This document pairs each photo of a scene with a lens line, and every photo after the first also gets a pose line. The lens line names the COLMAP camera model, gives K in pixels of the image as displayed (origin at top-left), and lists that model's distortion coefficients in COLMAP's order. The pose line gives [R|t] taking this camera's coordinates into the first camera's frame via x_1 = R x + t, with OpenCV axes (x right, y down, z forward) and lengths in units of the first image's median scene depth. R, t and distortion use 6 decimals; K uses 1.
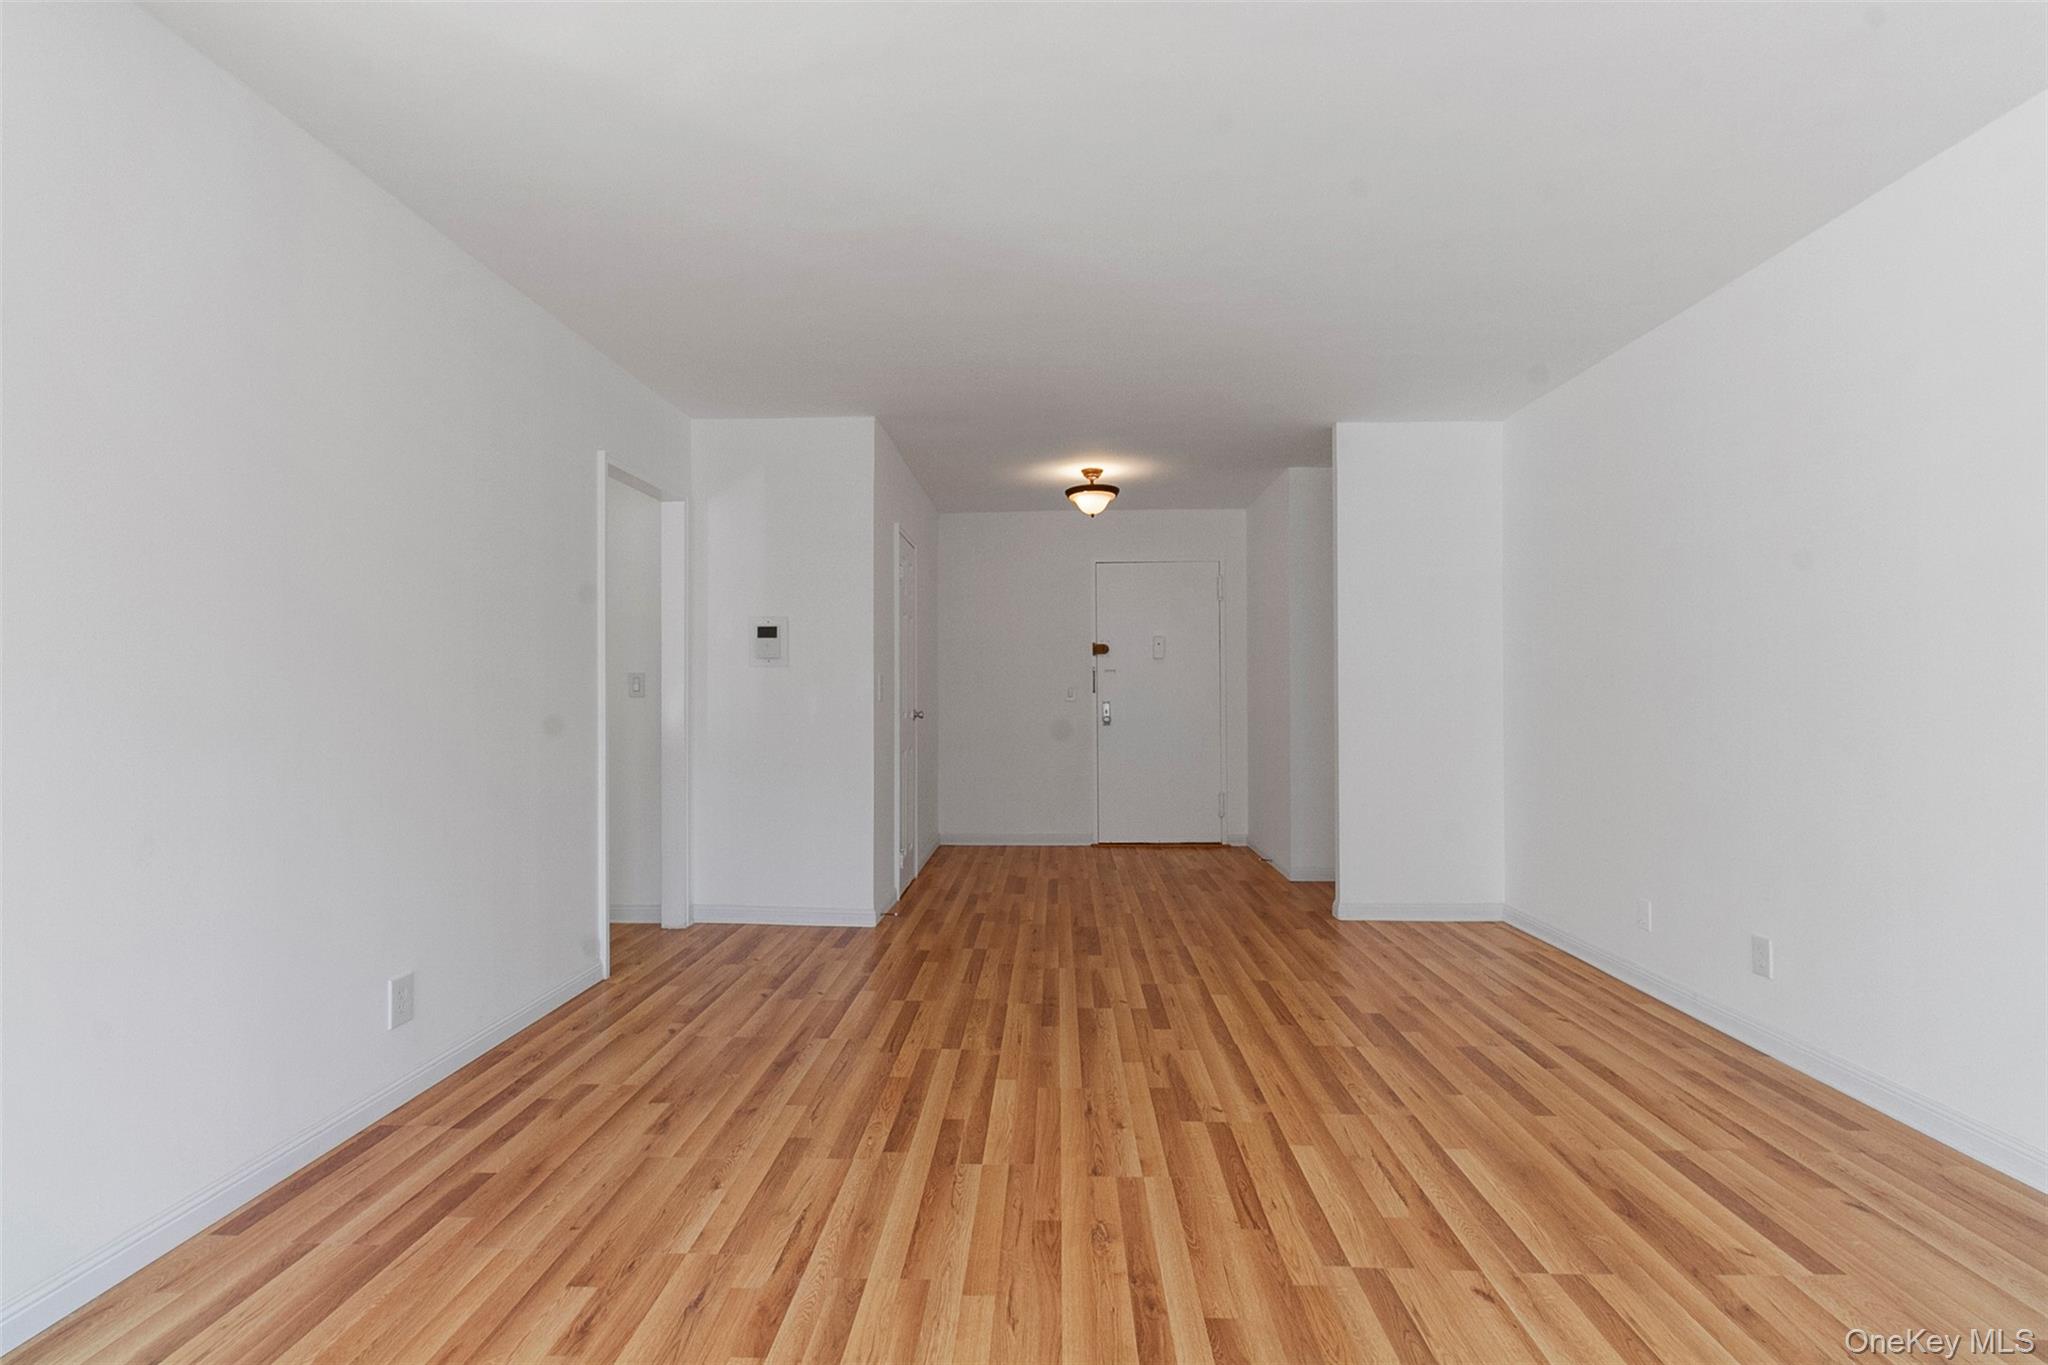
lens RADIAL K [[947.3, 0, 1030.1], [0, 947.3, 695.7], [0, 0, 1]] dist [0.006997, 0.000720]
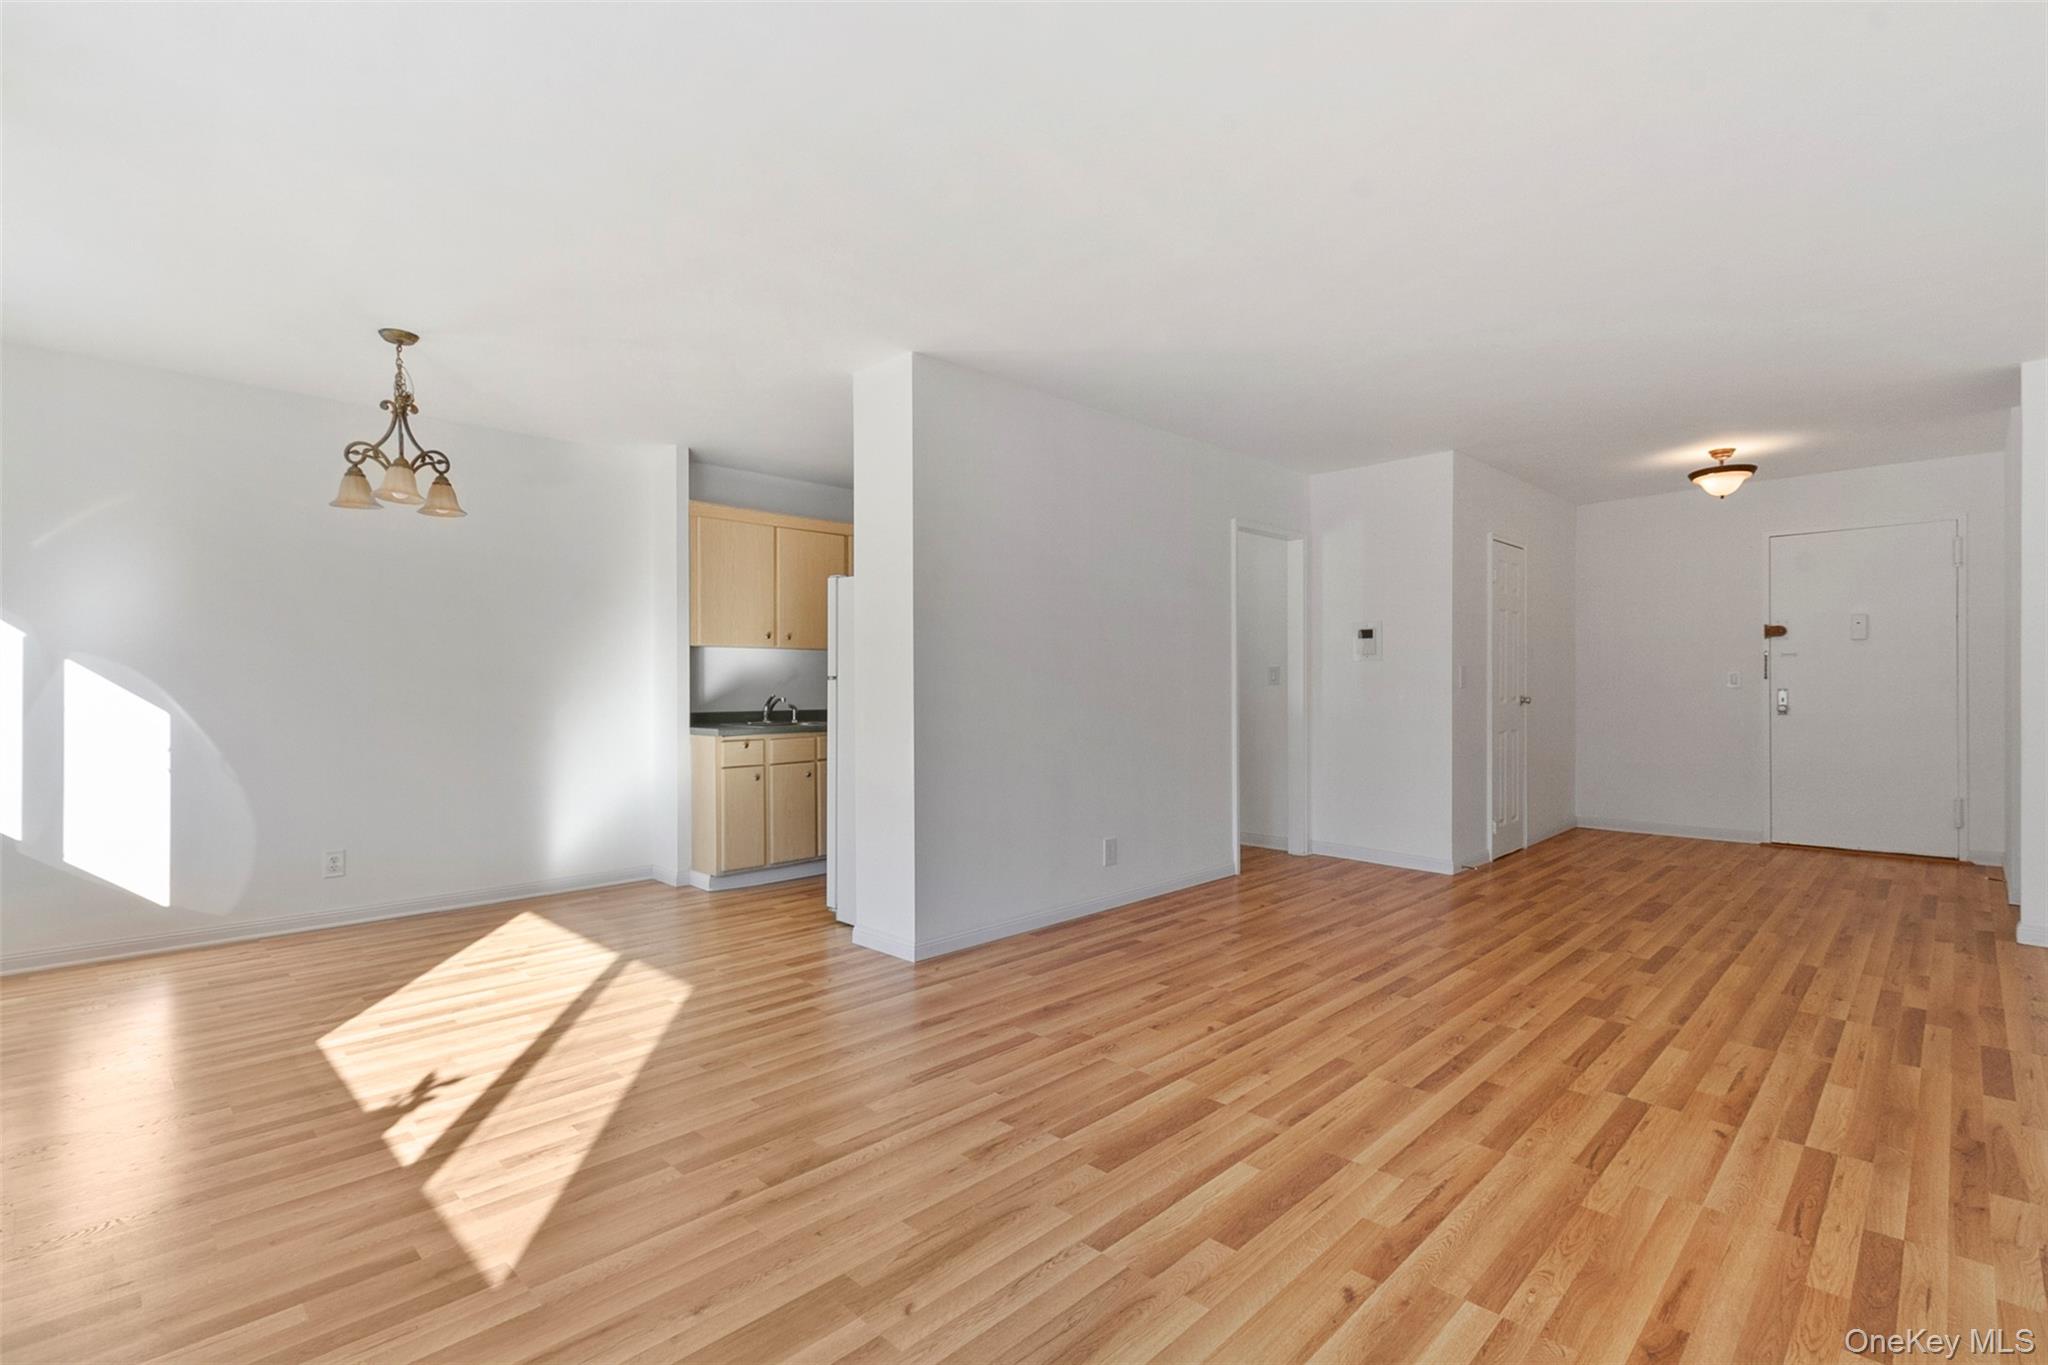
lens RADIAL K [[946.1, 0, 1039.5], [0, 946.1, 685.8], [0, 0, 1]] dist [0.009491, 0.000083]
pose [[0.739121, 0.000511, -0.673573, 0.420819], [0.002342, 0.999992, 0.003328, -0.003529], [0.673569, -0.004037, 0.739113, -0.395174]]
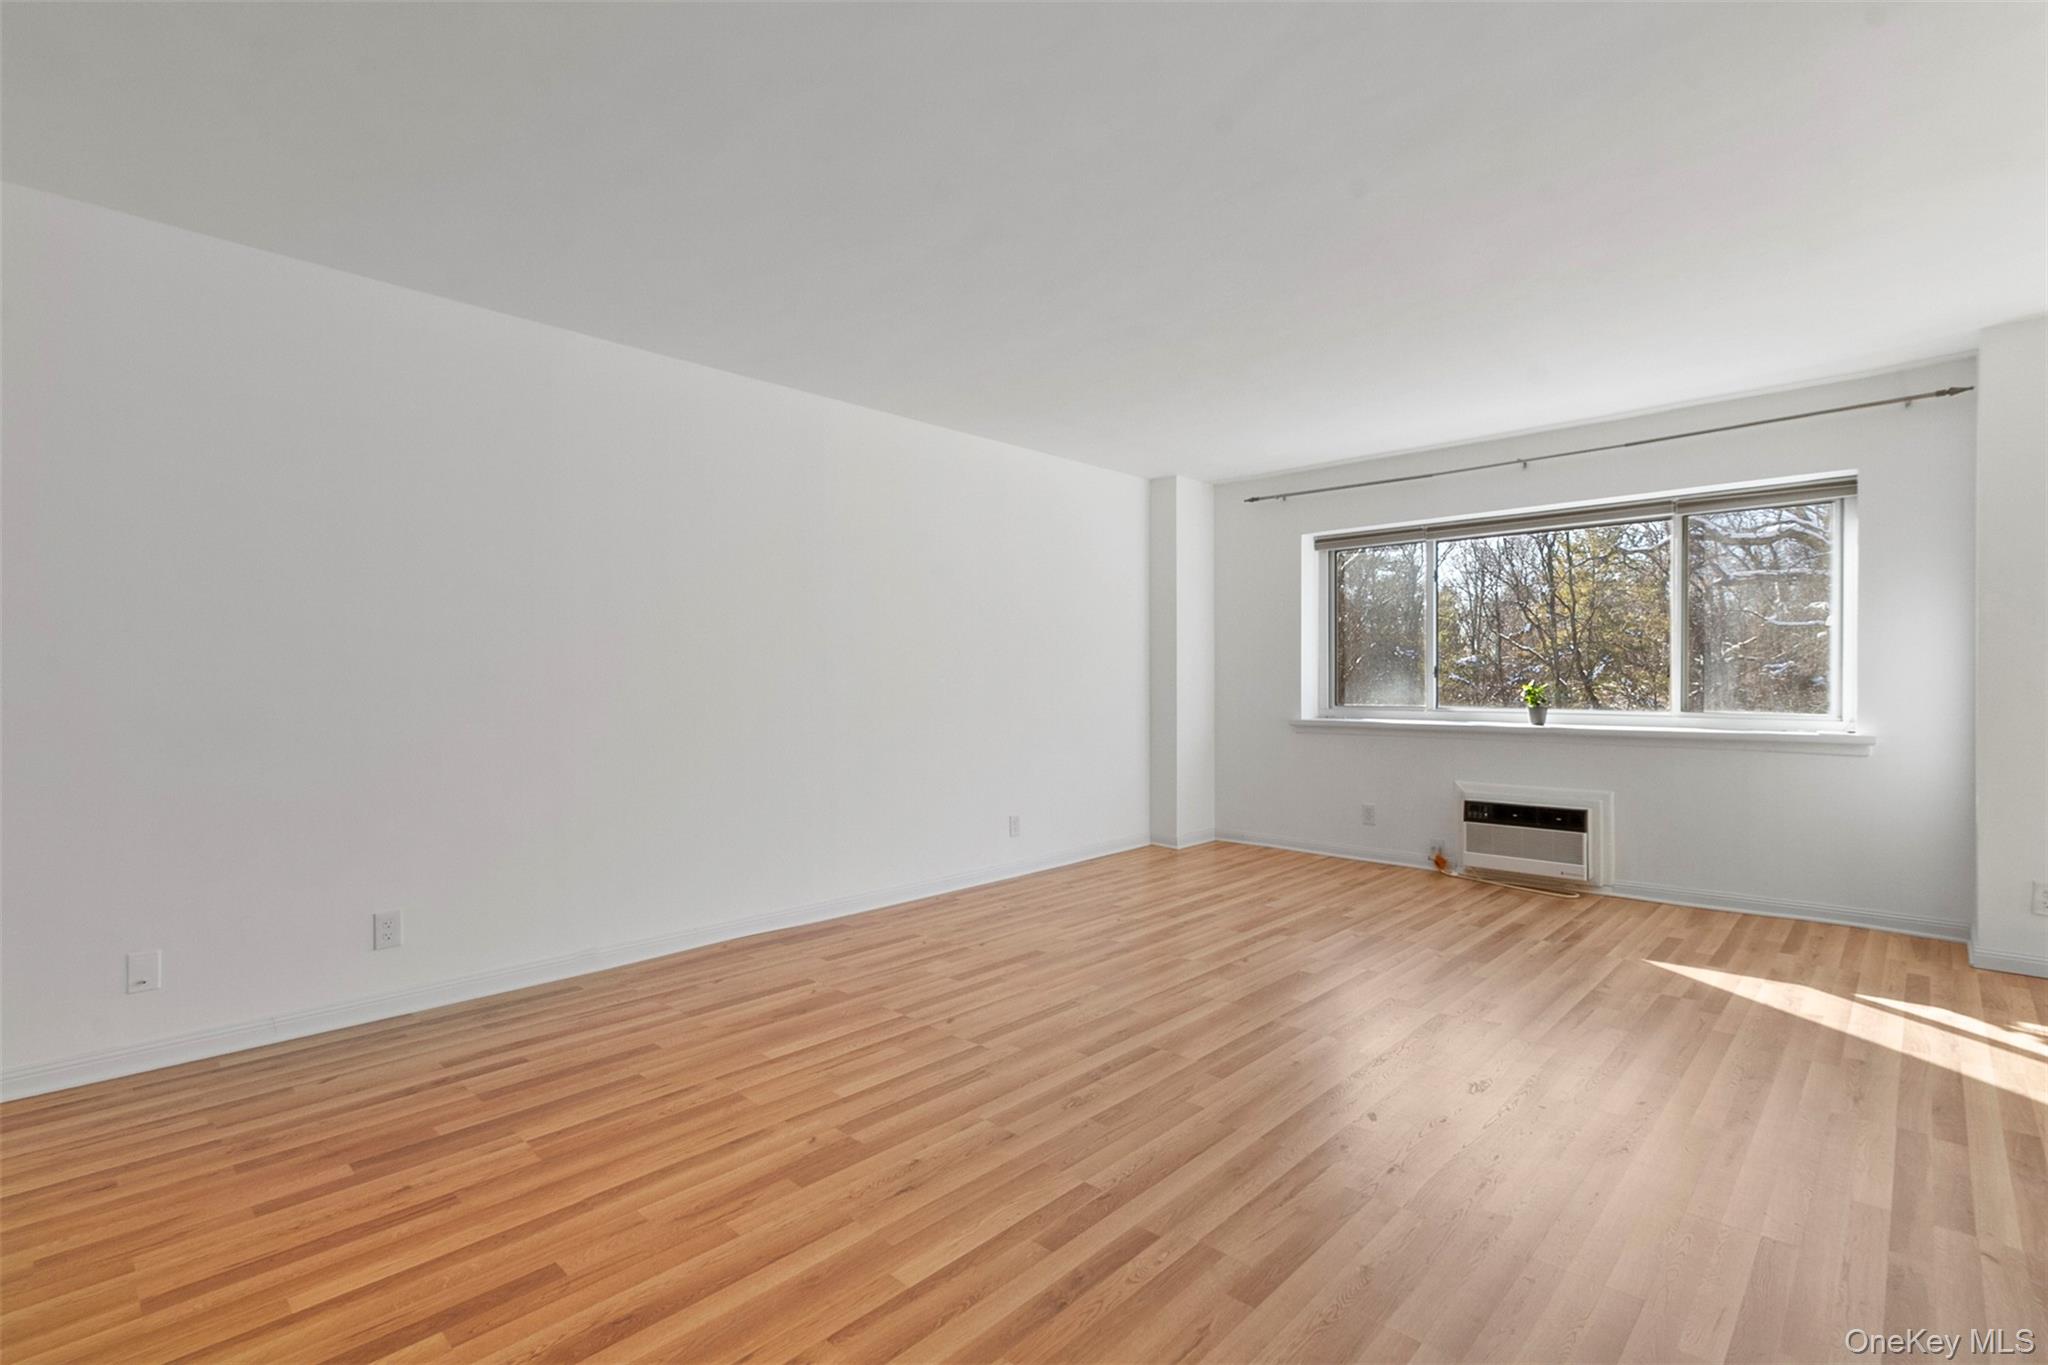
lens RADIAL K [[947.3, 0, 1030.1], [0, 947.3, 695.7], [0, 0, 1]] dist [0.006997, 0.000720]
pose [[-0.746493, -0.005765, 0.665369, -0.509007], [0.004511, 0.999896, 0.013725, -0.001066], [-0.665378, 0.013247, -0.746389, 1.391104]]
